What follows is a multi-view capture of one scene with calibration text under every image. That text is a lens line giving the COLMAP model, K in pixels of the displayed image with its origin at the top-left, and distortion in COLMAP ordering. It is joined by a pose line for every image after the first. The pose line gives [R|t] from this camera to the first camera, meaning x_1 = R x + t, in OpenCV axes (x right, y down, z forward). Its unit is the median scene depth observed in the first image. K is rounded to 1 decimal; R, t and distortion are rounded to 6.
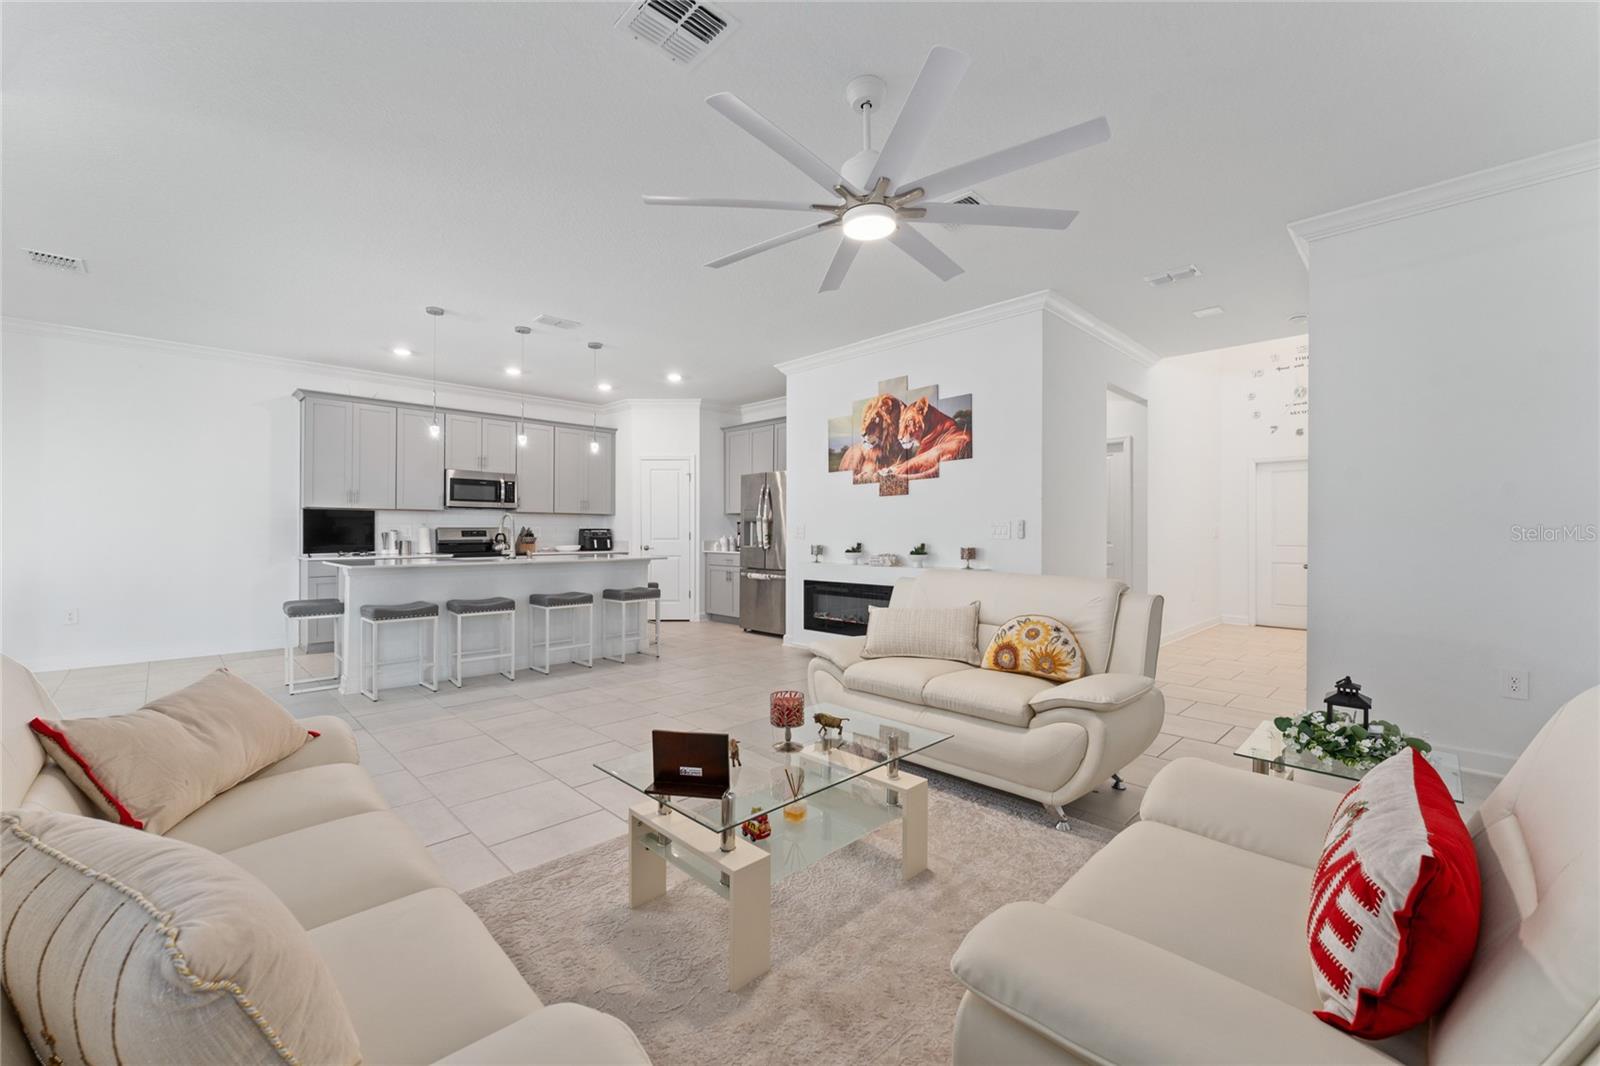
lens RADIAL K [[642.5, 0, 800.0], [0, 642.5, 533.0], [0, 0, 1]] dist [-0.002416, -0.000573]
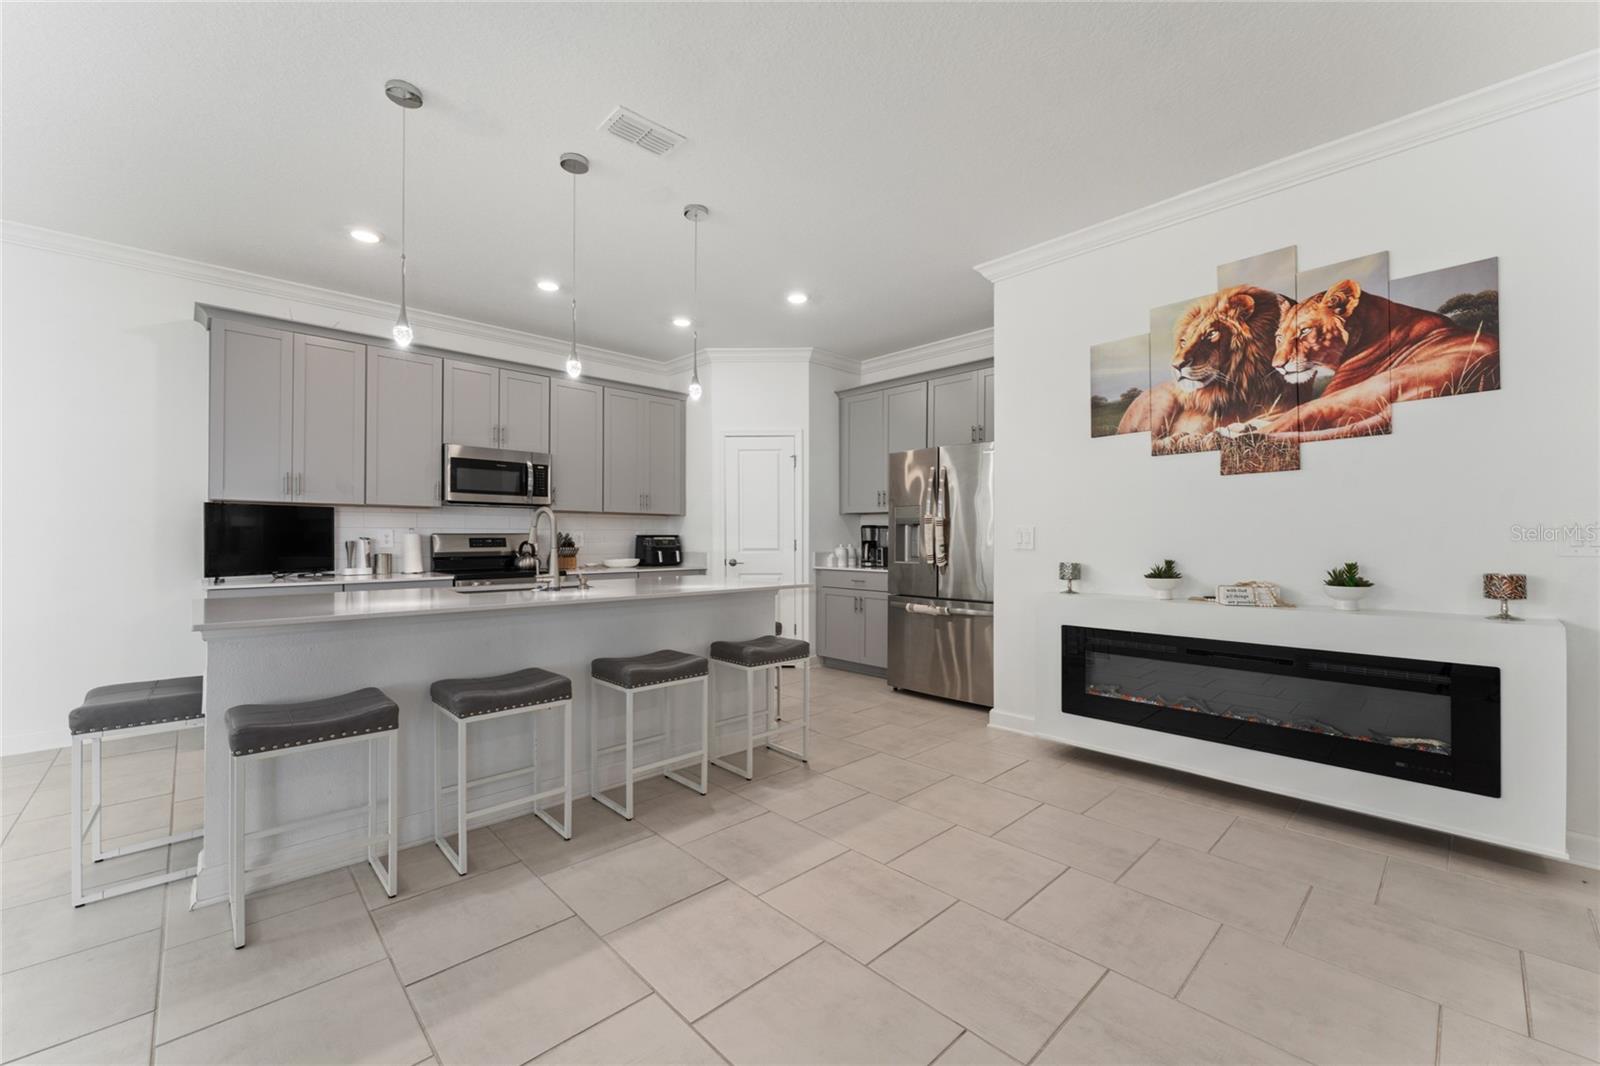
lens RADIAL K [[641.1, 0, 798.9], [0, 641.1, 538.2], [0, 0, 1]] dist [-0.001679, -0.000029]
pose [[0.999756, -0.001137, -0.022038, -0.213753], [0.001128, 0.999999, -0.000451, -0.003829], [0.022038, 0.000426, 0.999757, 0.430117]]
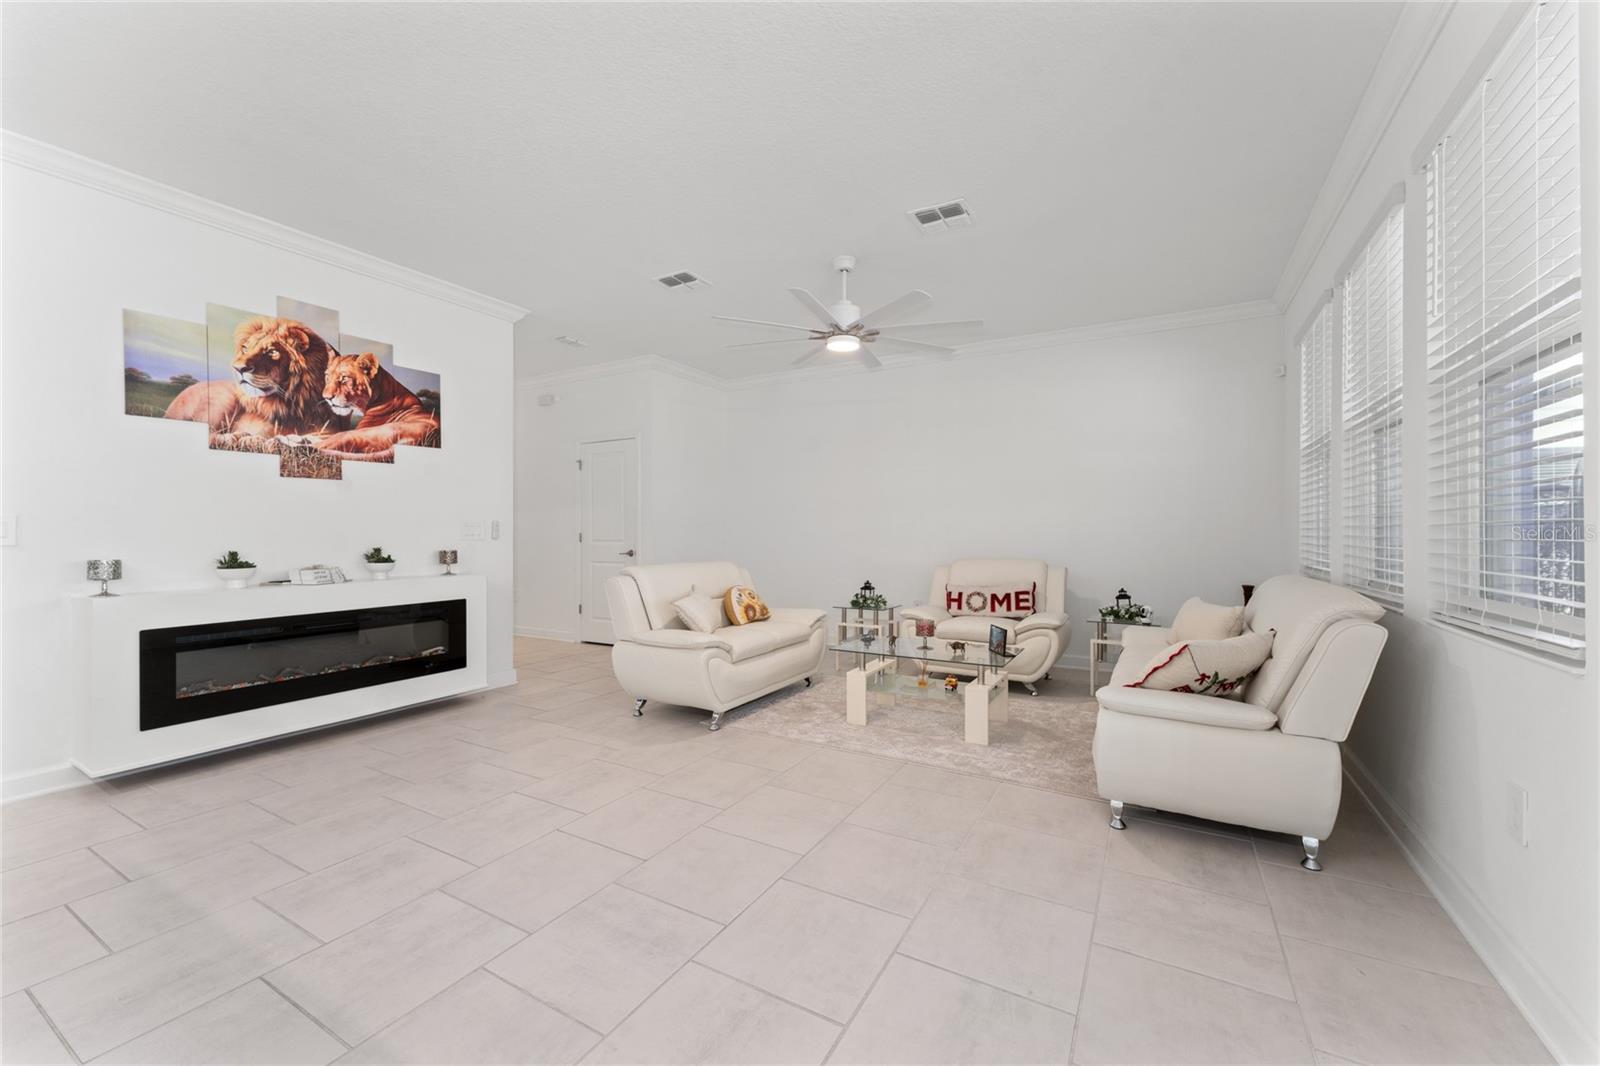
lens RADIAL K [[636.2, 0, 800.0], [0, 636.2, 533.0], [0, 0, 1]] dist [0.002621, 0.000179]
pose [[-0.265685, -0.002864, 0.964056, -0.596677], [-0.000440, 0.999996, 0.002850, -0.003152], [-0.964060, 0.000333, -0.265685, 0.644966]]
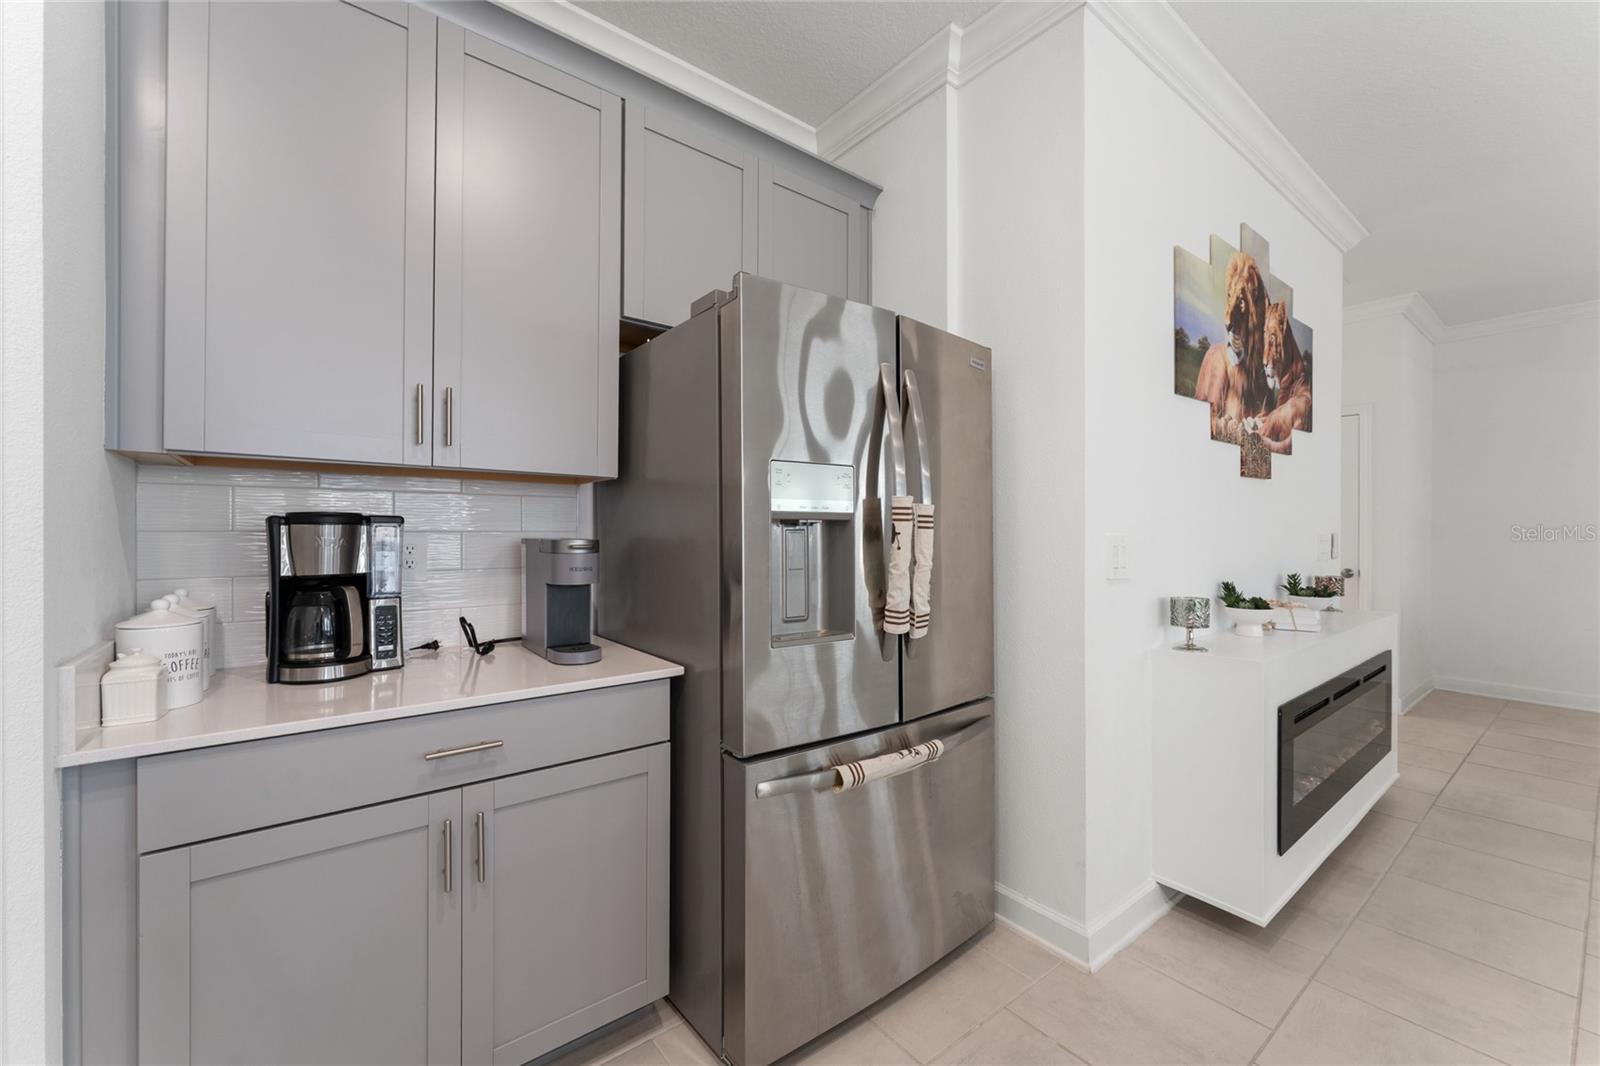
lens RADIAL K [[636.2, 0, 800.0], [0, 636.2, 533.0], [0, 0, 1]] dist [0.002621, 0.000179]
pose [[0.121231, -0.005706, 0.992608, -0.347704], [-0.002351, 0.999979, 0.006036, -0.018247], [-0.992622, -0.003065, 0.121215, 1.206301]]
